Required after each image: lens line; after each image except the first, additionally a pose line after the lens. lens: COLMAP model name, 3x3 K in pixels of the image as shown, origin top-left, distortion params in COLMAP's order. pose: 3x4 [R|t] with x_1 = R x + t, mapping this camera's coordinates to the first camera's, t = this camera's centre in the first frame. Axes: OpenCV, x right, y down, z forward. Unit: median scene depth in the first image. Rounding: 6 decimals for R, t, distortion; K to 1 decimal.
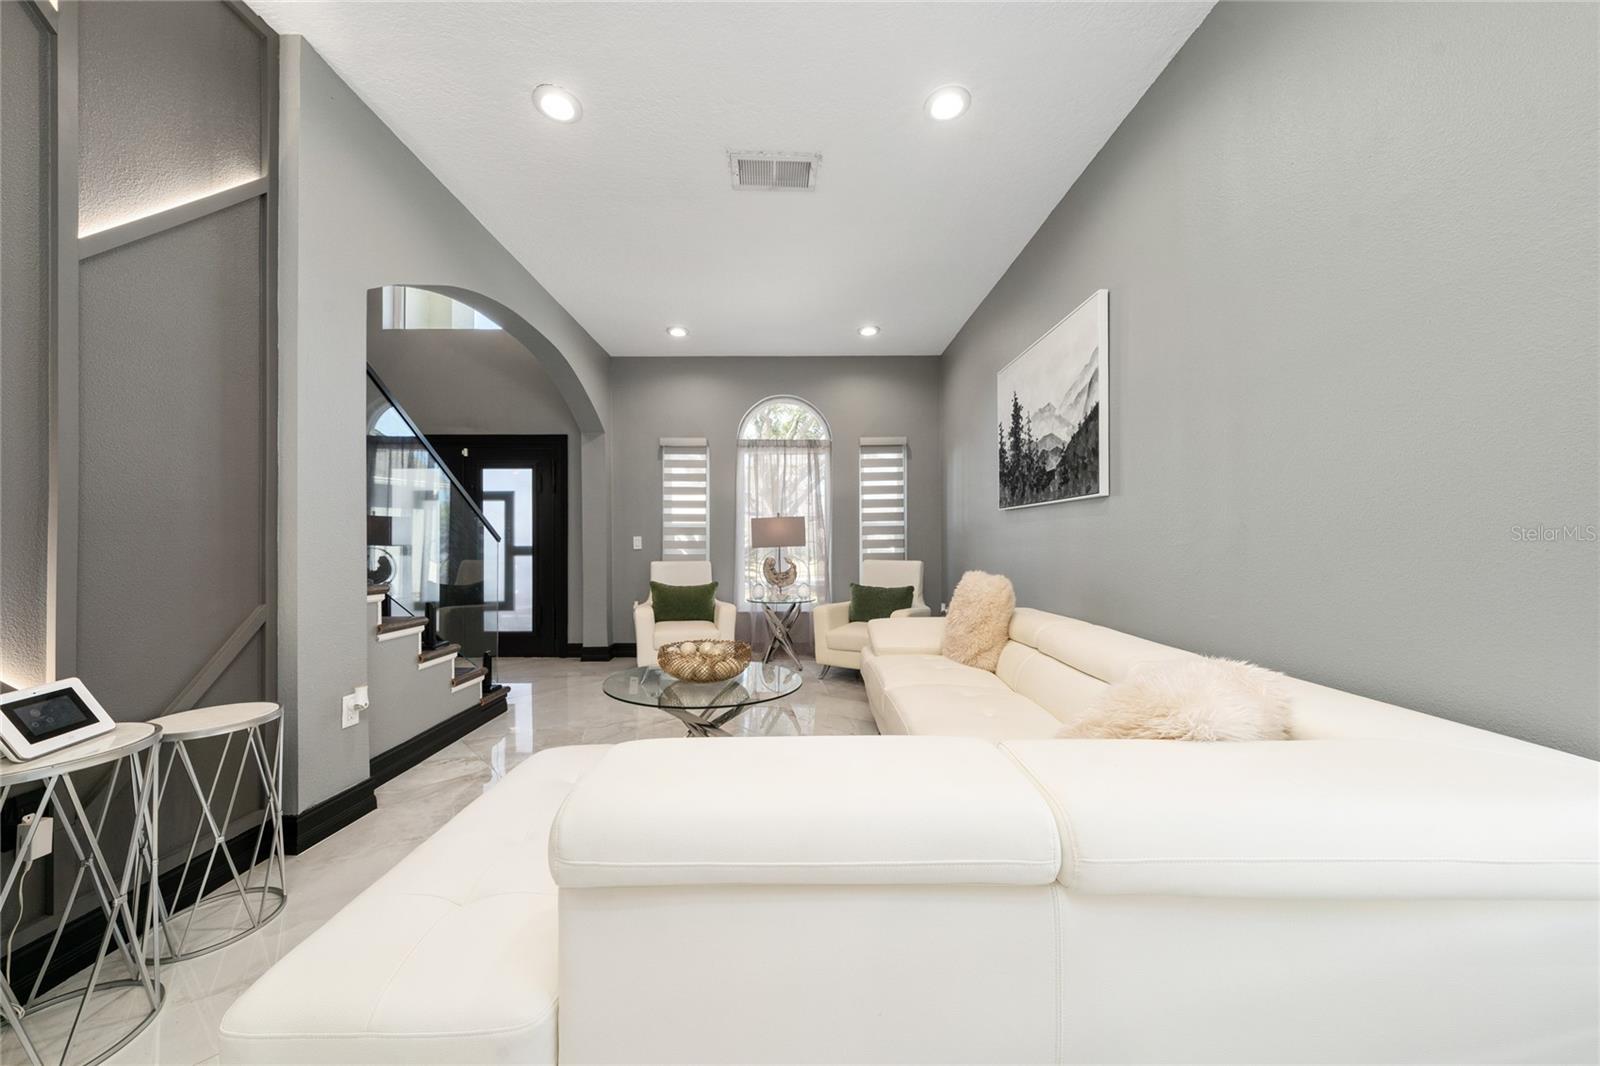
lens RADIAL K [[552.7, 0, 797.8], [0, 552.7, 533.8], [0, 0, 1]] dist [-0.001361, 0.000307]
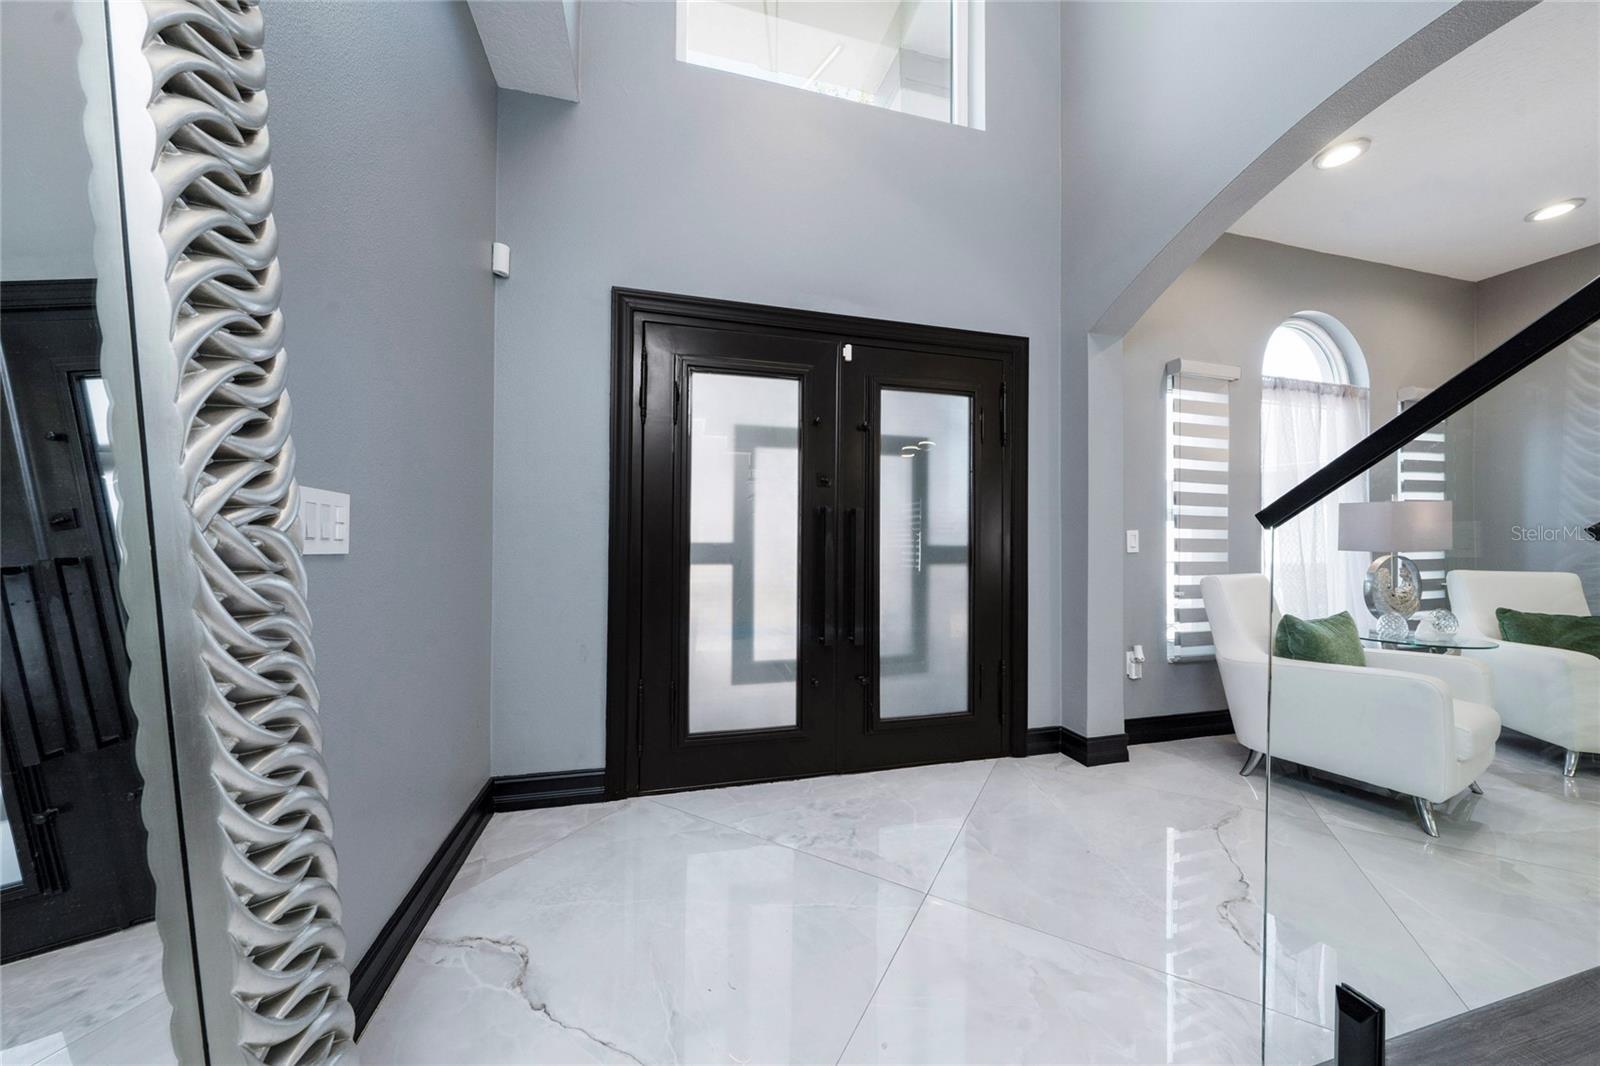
lens RADIAL K [[552.7, 0, 810.1], [0, 552.7, 539.6], [0, 0, 1]] dist [-0.001361, 0.000307]
pose [[0.966568, 0.007874, 0.256288, -0.756286], [-0.005981, 0.999949, -0.008163, 0.021491], [-0.256339, 0.006357, 0.966566, 0.536085]]
